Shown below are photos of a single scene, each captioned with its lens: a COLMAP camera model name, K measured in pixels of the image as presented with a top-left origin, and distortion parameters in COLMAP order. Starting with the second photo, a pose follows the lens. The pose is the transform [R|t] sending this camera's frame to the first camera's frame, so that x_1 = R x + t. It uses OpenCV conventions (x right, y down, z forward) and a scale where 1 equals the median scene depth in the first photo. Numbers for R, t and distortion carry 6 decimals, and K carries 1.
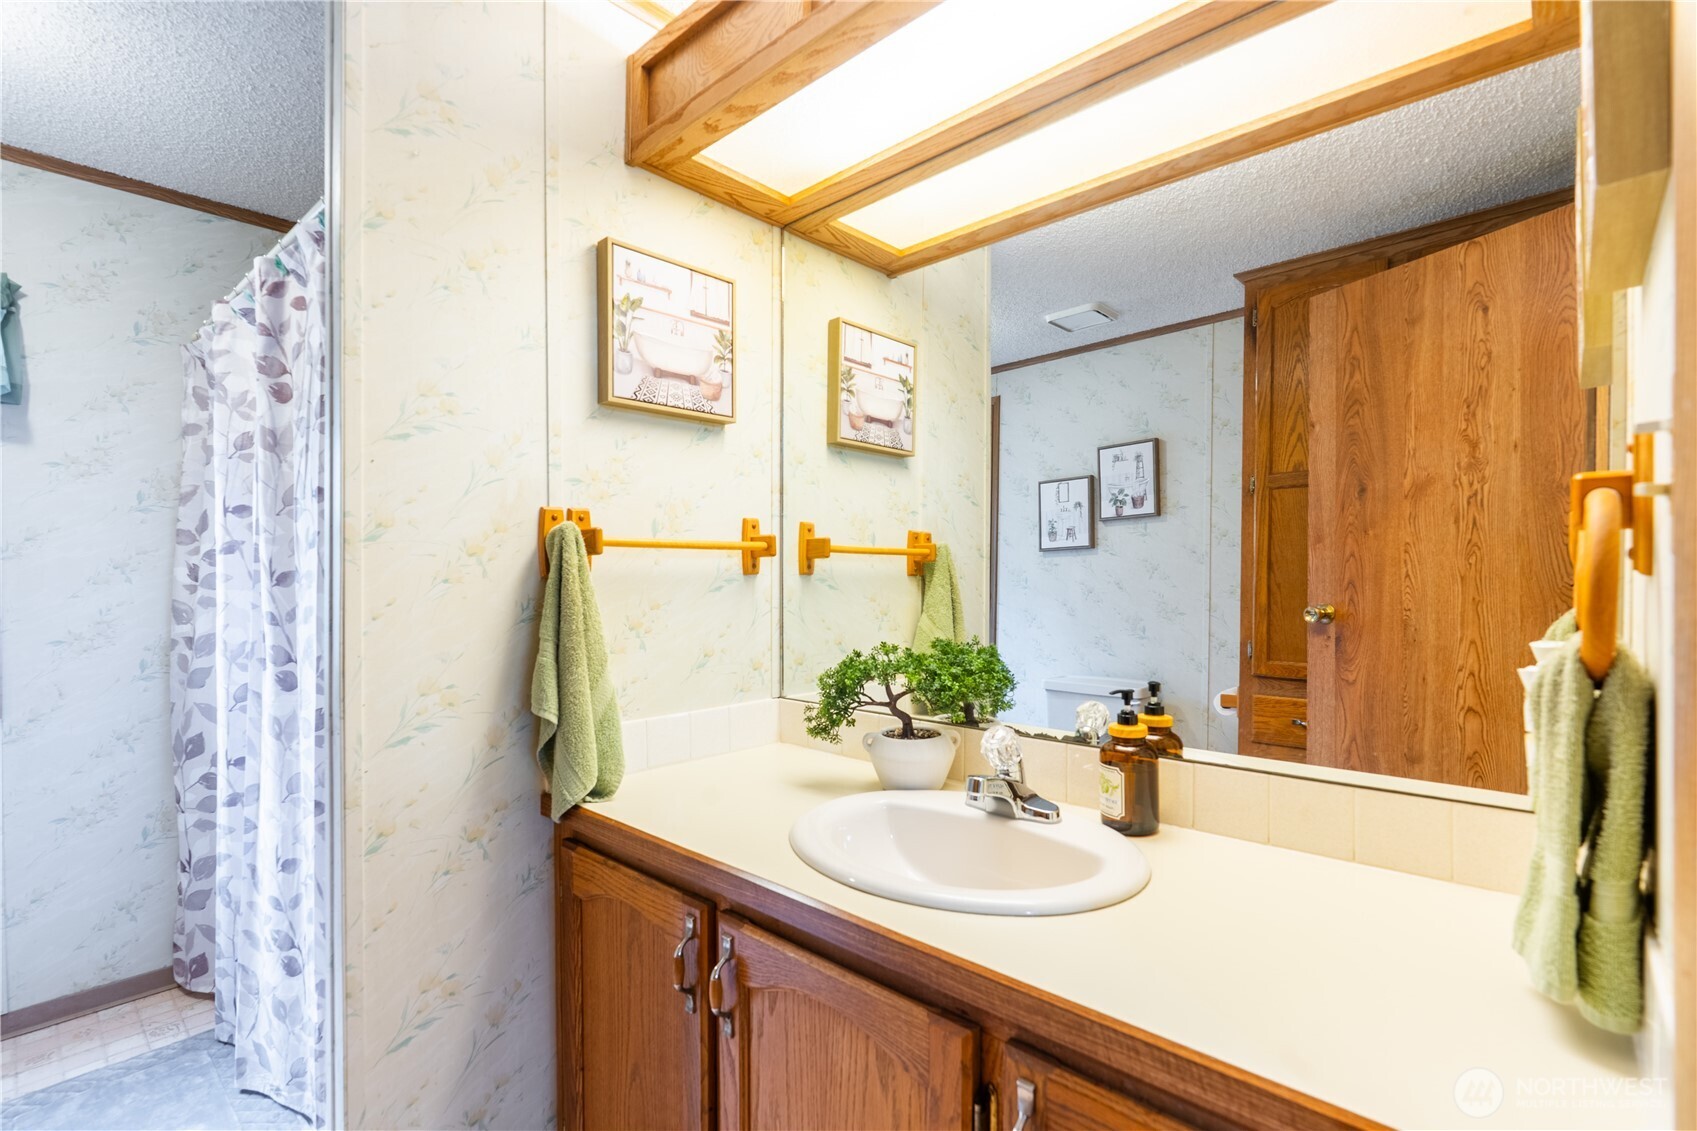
lens RADIAL K [[775.2, 0, 814.0], [0, 775.2, 575.2], [0, 0, 1]] dist [-0.000335, 0.000761]
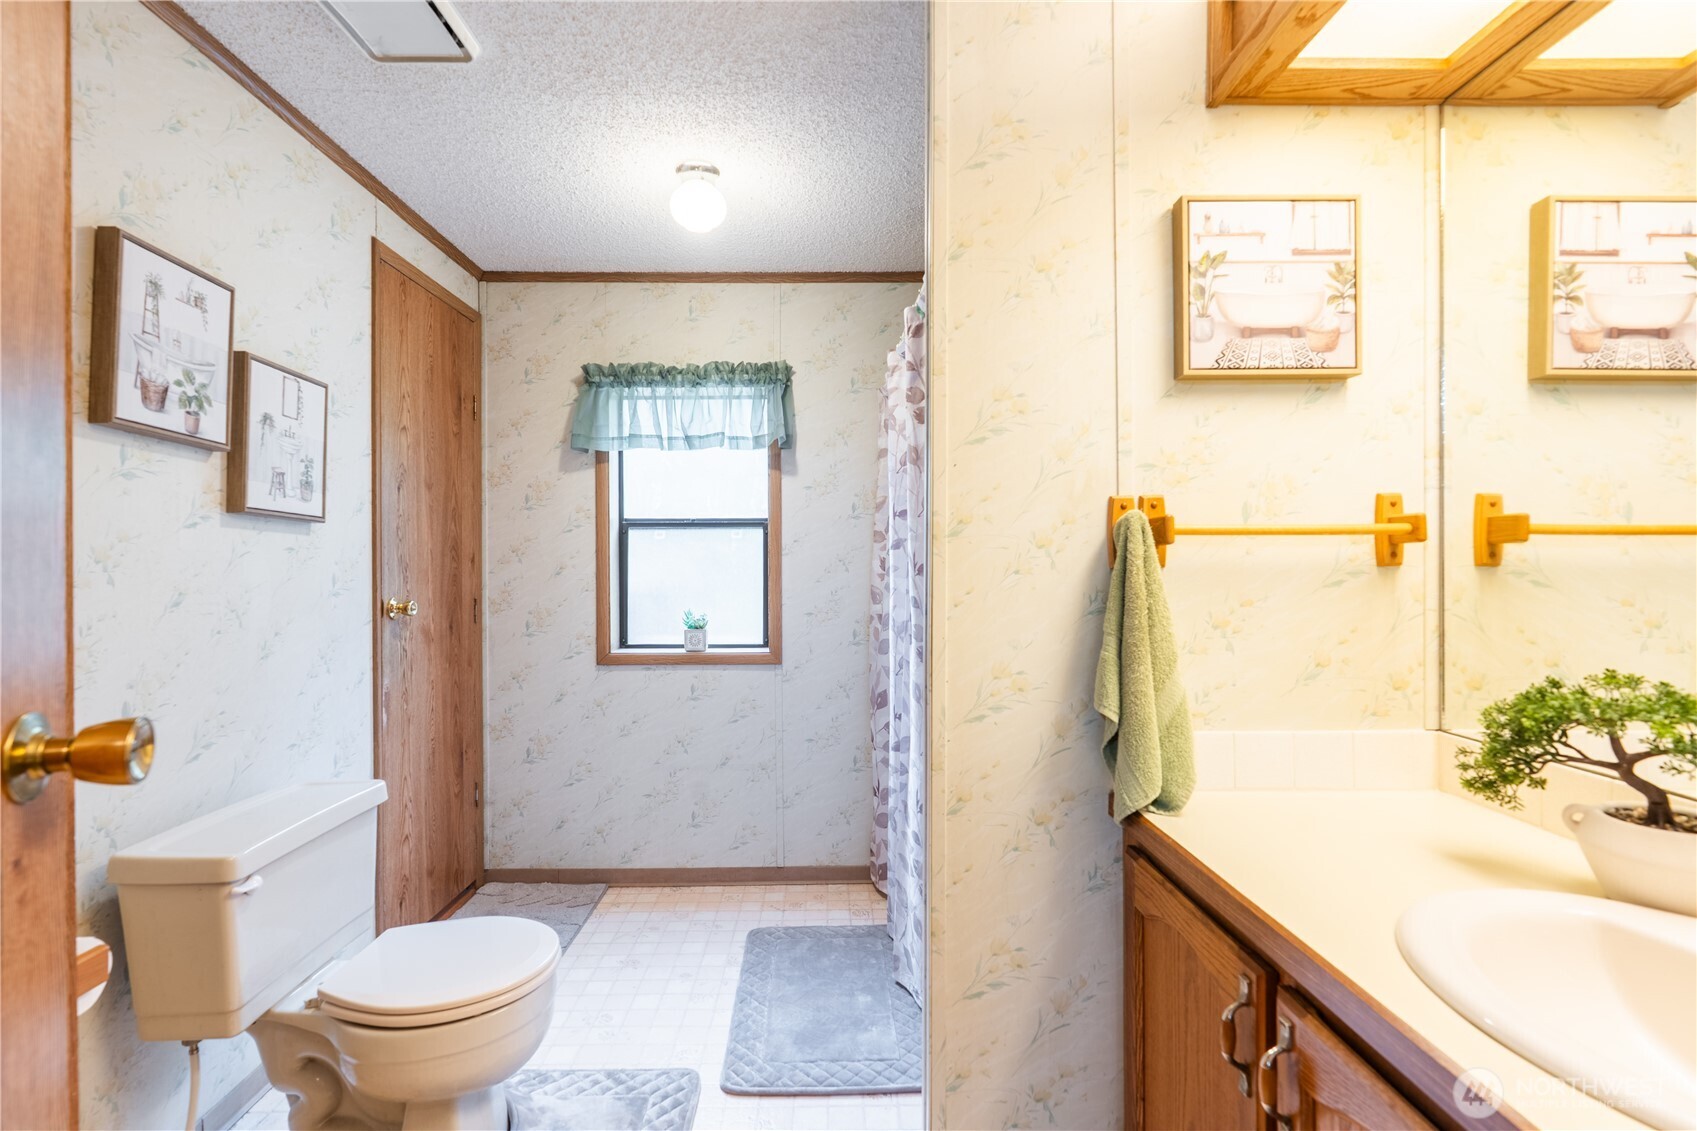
lens RADIAL K [[768.7, 0, 838.8], [0, 768.7, 559.5], [0, 0, 1]] dist [-0.004218, 0.002642]
pose [[0.705151, -0.005875, -0.709033, 0.082776], [0.000212, 0.999967, -0.008076, -0.001133], [0.709057, 0.005545, 0.705129, 0.075614]]
